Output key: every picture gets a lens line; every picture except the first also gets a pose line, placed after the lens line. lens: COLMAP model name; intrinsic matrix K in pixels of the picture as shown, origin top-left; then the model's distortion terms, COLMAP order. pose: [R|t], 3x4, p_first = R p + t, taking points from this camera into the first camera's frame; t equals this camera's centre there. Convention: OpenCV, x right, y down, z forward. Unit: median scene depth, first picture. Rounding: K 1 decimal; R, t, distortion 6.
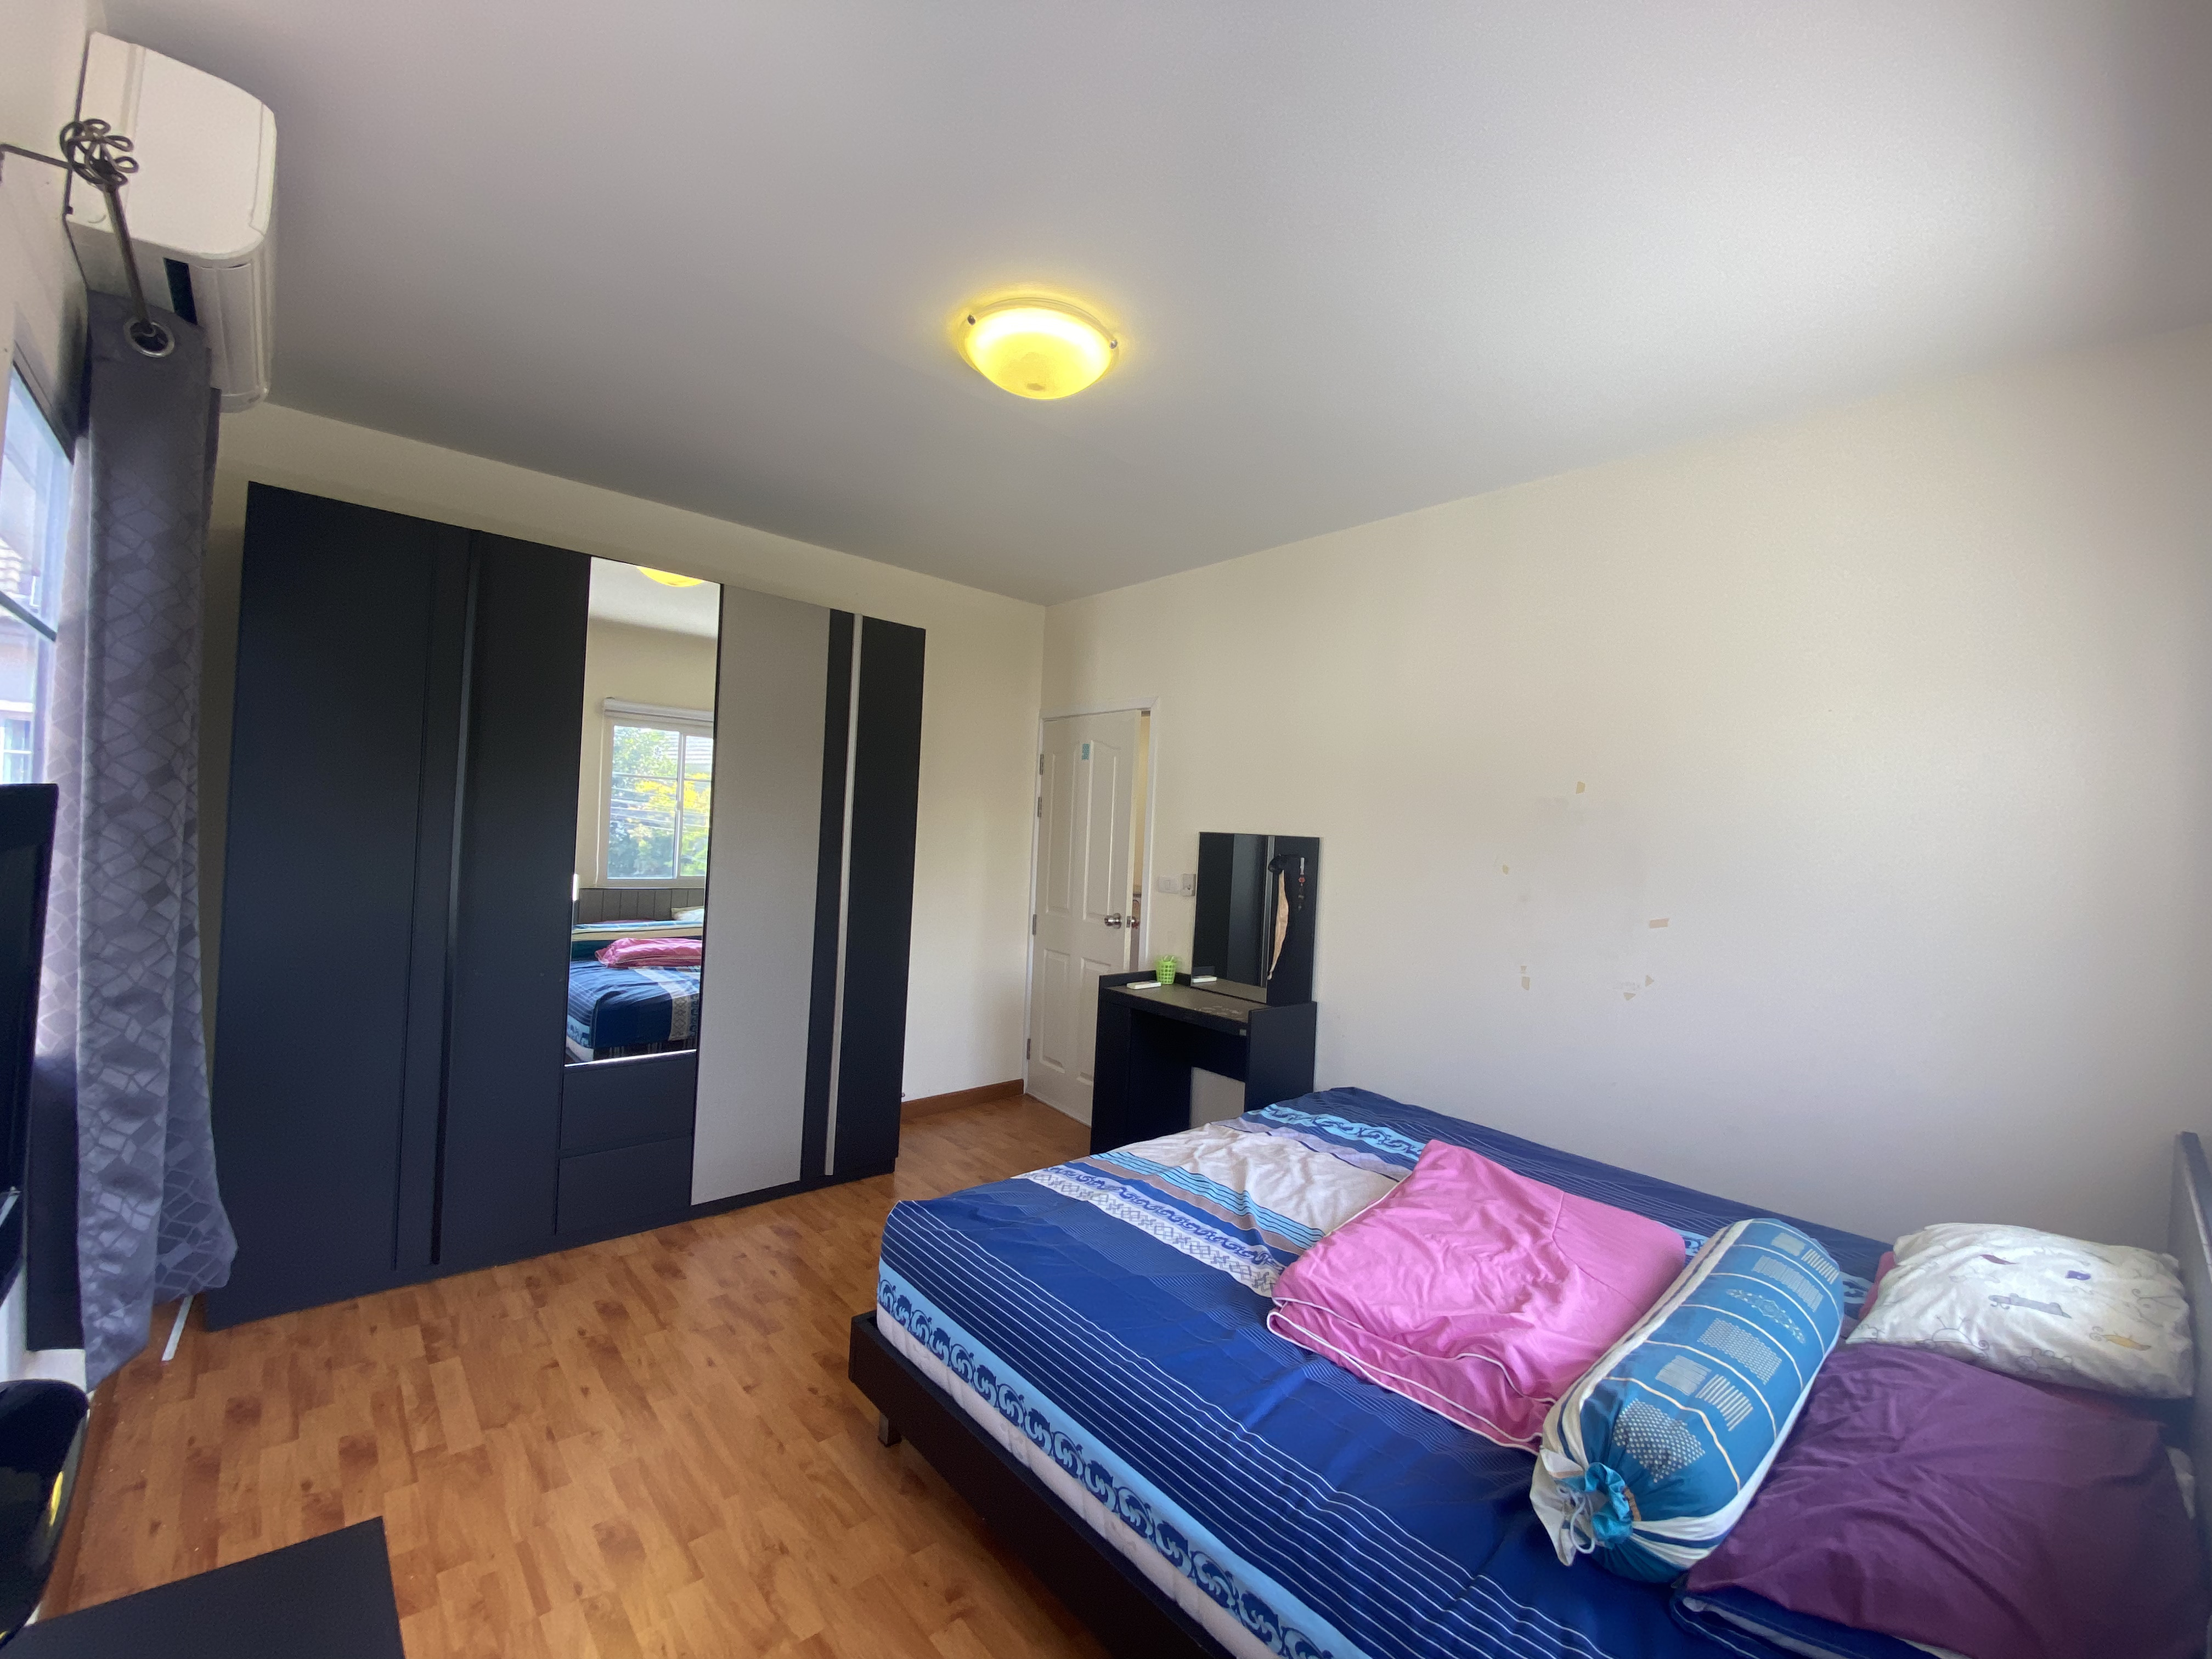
lens RADIAL K [[892.4, 0, 1103.4], [0, 892.4, 824.2], [0, 0, 1]] dist [0.026607, -0.023764]
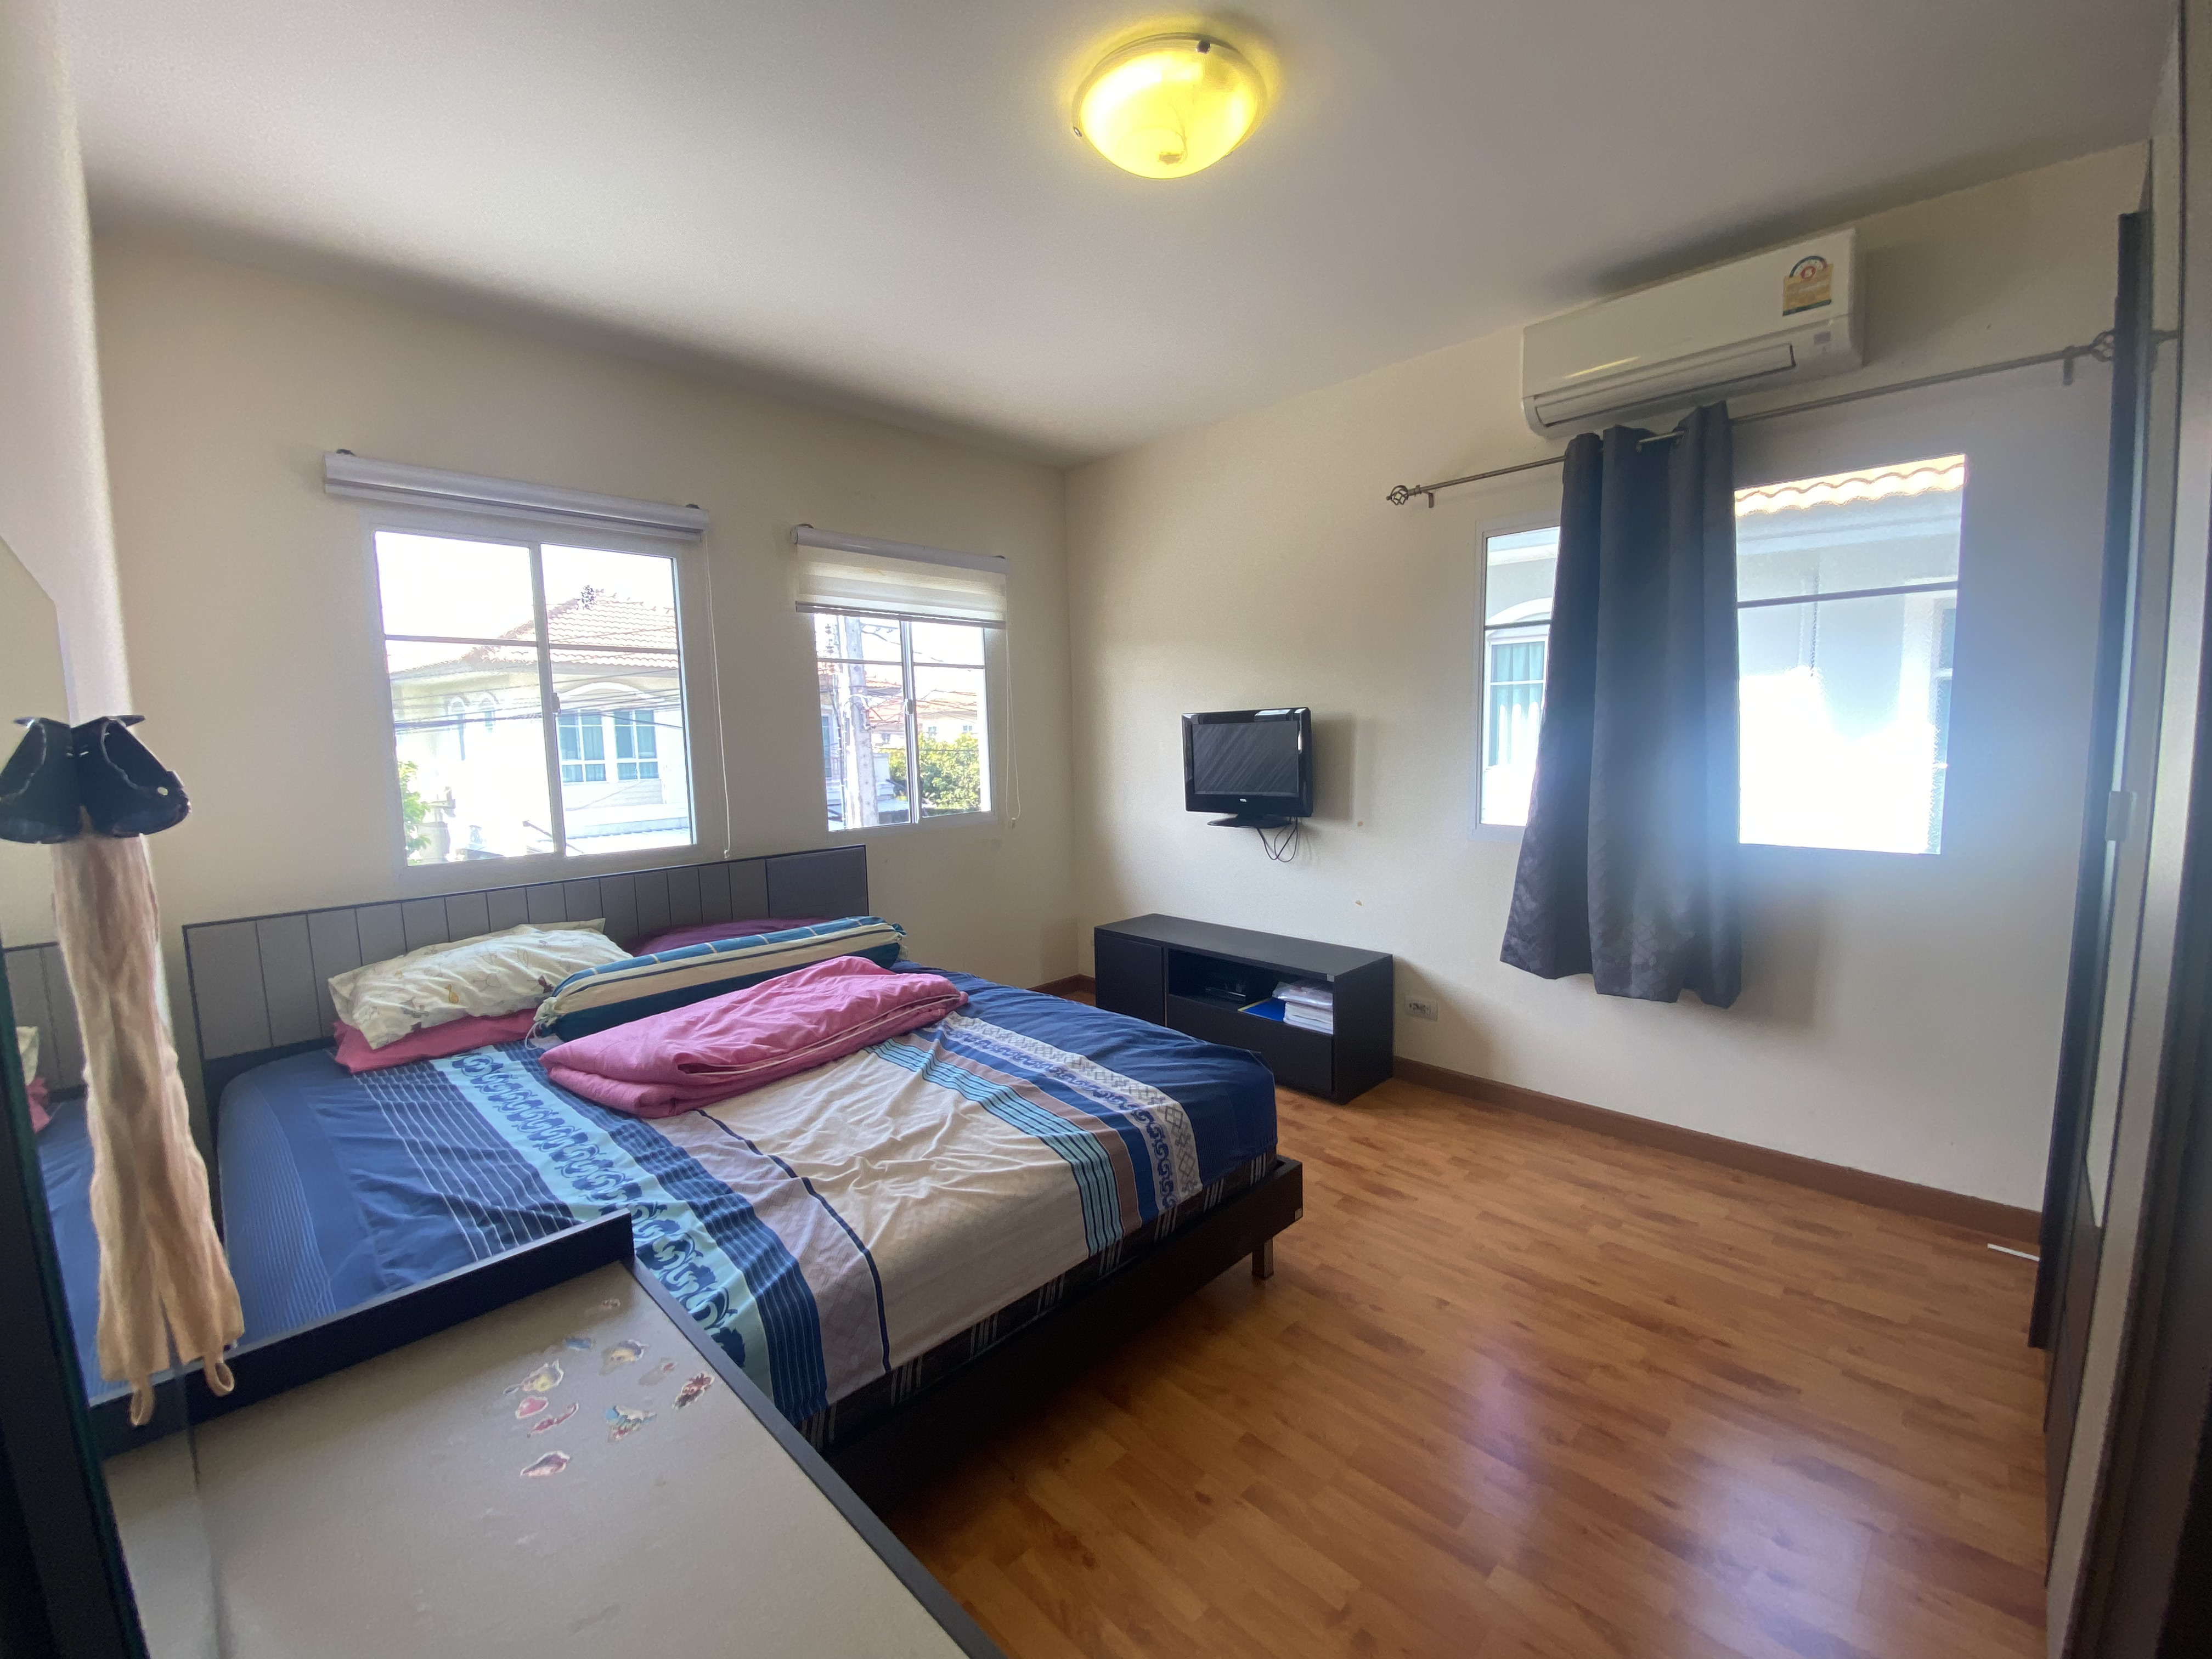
lens RADIAL K [[892.4, 0, 1103.4], [0, 892.4, 824.2], [0, 0, 1]] dist [0.026607, -0.023764]
pose [[-0.998196, -0.018865, -0.057001, 0.023306], [-0.024228, 0.995192, 0.094900, 0.052727], [0.054936, 0.096110, -0.993854, 1.907527]]
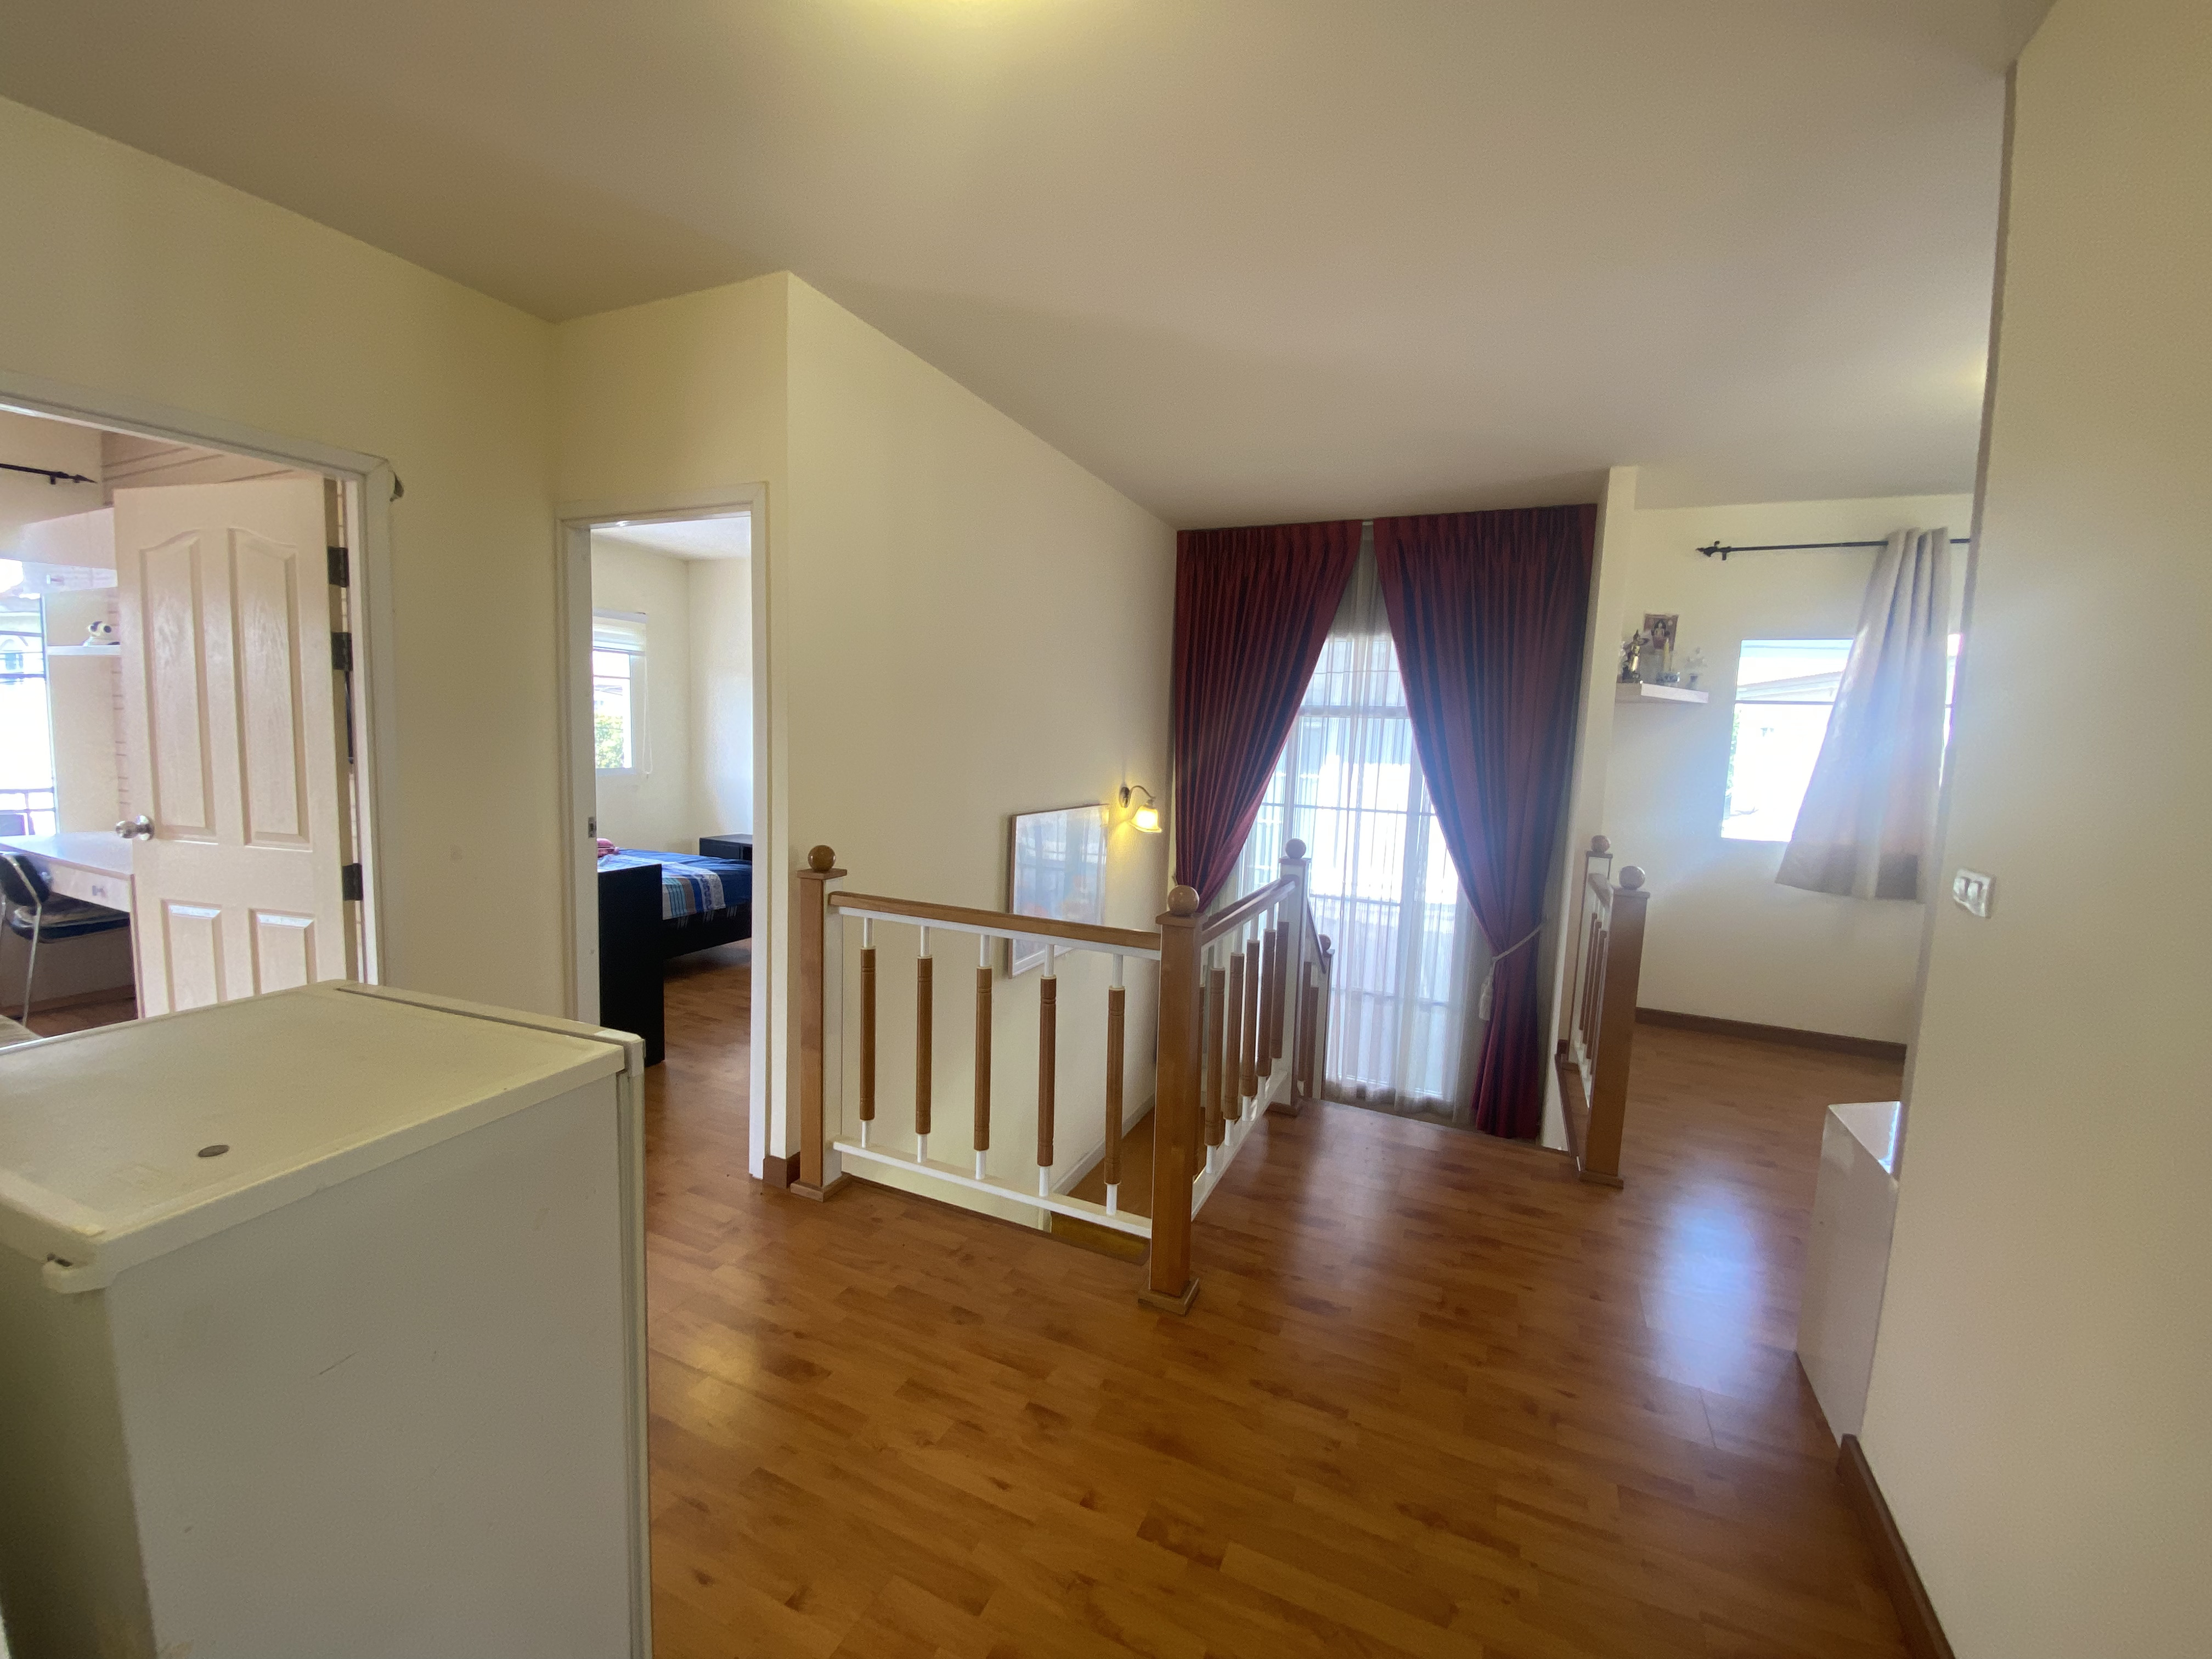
lens RADIAL K [[890.1, 0, 1102.2], [0, 890.1, 814.1], [0, 0, 1]] dist [0.024090, -0.019271]
pose [[-0.910495, -0.041515, -0.411430, -0.041225], [-0.079617, 0.993932, 0.075903, 0.019582], [0.405782, 0.101866, -0.908275, 3.143407]]
